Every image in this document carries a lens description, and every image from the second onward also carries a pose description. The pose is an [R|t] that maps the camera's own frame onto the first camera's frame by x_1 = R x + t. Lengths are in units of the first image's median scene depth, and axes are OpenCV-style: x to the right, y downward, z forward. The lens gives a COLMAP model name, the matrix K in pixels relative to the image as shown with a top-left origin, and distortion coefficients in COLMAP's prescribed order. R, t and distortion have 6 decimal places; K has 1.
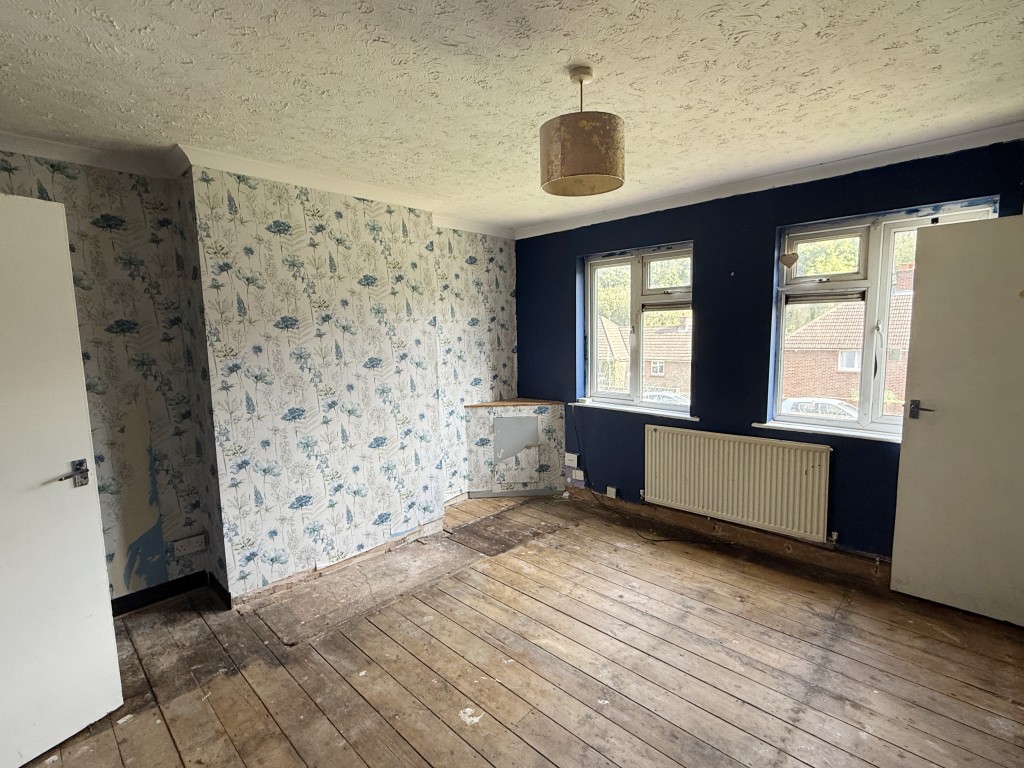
lens RADIAL K [[482.1, 0, 513.3], [0, 482.1, 380.8], [0, 0, 1]] dist [0.000313, 0.000418]
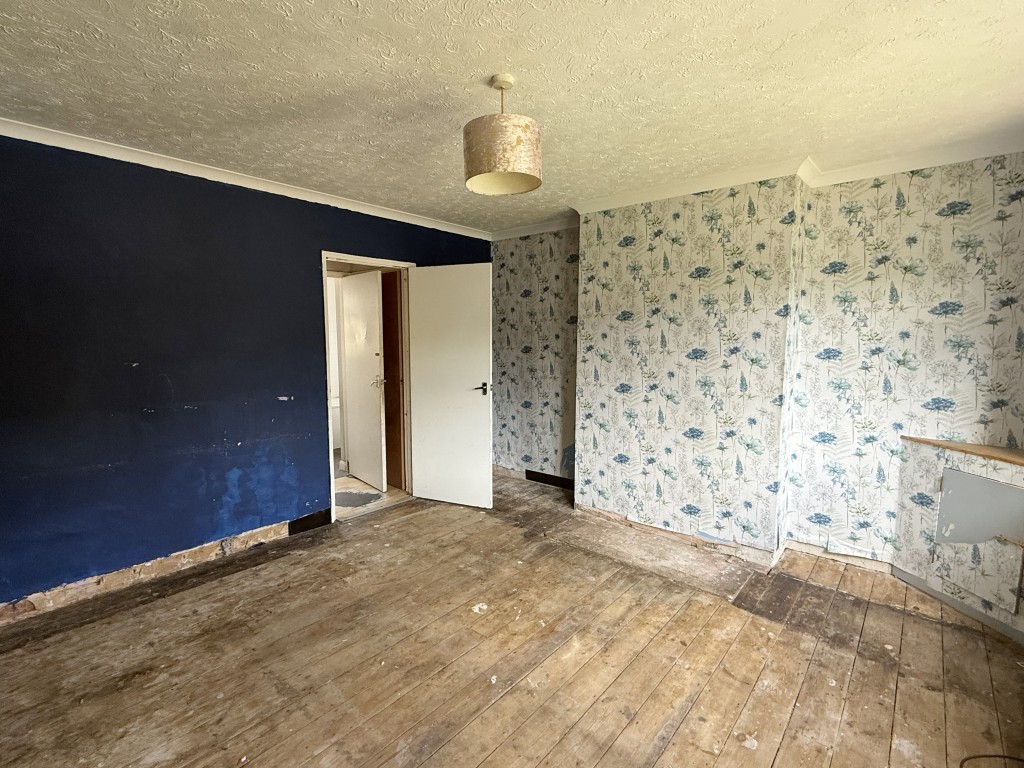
lens RADIAL K [[482.1, 0, 509.3], [0, 482.1, 380.7], [0, 0, 1]] dist [0.000313, 0.000418]
pose [[0.057569, 0.115068, -0.991688, 0.694341], [-0.108052, 0.988218, 0.108393, -0.049270], [0.992477, 0.100913, 0.069324, 0.547721]]
